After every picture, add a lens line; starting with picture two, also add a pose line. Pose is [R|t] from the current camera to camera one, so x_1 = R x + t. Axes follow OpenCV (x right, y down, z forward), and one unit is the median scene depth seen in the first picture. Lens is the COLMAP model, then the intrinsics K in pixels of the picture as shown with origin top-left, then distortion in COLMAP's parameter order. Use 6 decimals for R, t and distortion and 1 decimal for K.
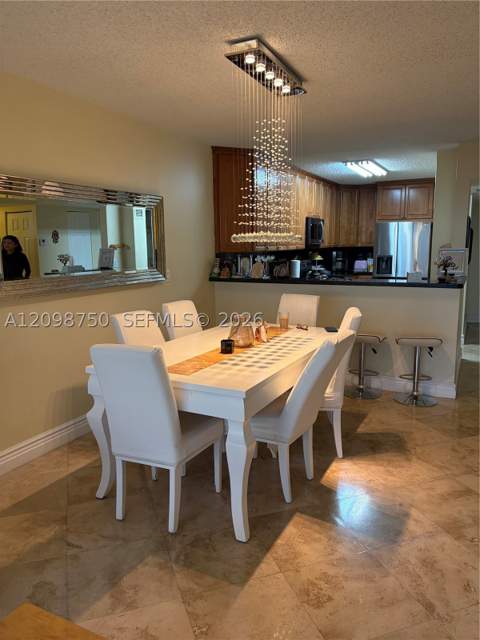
lens RADIAL K [[480.1, 0, 241.8], [0, 480.1, 322.8], [0, 0, 1]] dist [0.002174, 0.001582]
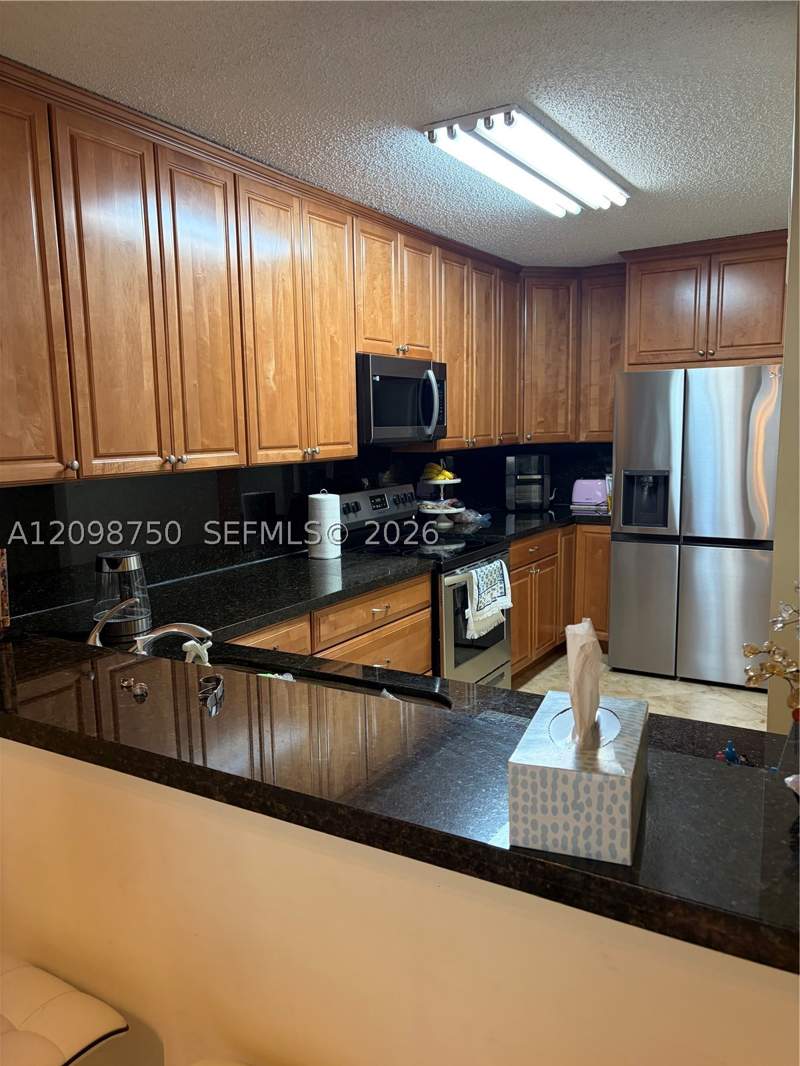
lens RADIAL K [[814.4, 0, 394.2], [0, 814.4, 539.4], [0, 0, 1]] dist [0.080722, -0.110316]
pose [[0.995389, 0.005402, -0.095767, 0.177197], [-0.007489, 0.999742, -0.021445, -0.078205], [0.095627, 0.022064, 0.995173, 0.416870]]
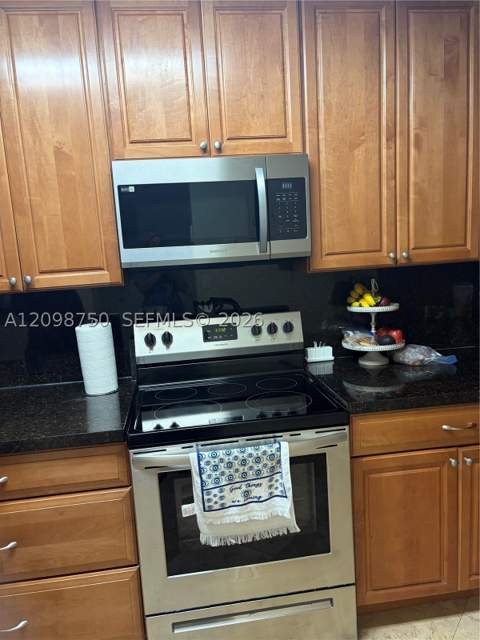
lens RADIAL K [[489.0, 0, 236.5], [0, 489.0, 323.9], [0, 0, 1]] dist [0.080722, -0.110316]
pose [[0.555644, 0.103163, -0.824996, 0.338261], [-0.083470, 0.994181, 0.068101, -0.135215], [0.827220, 0.031022, 0.561021, 0.777470]]
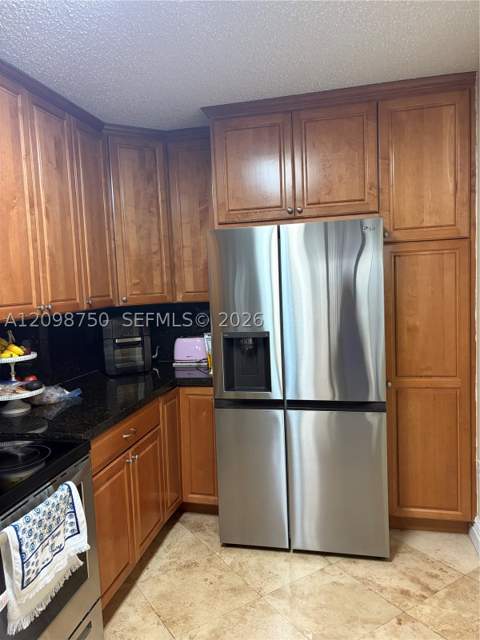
lens RADIAL K [[480.1, 0, 241.8], [0, 480.1, 322.8], [0, 0, 1]] dist [0.002174, 0.001582]
pose [[0.969648, -0.052775, 0.238742, 0.218805], [0.072328, 0.994640, -0.073890, -0.122097], [-0.233563, 0.088915, 0.968268, 0.691143]]
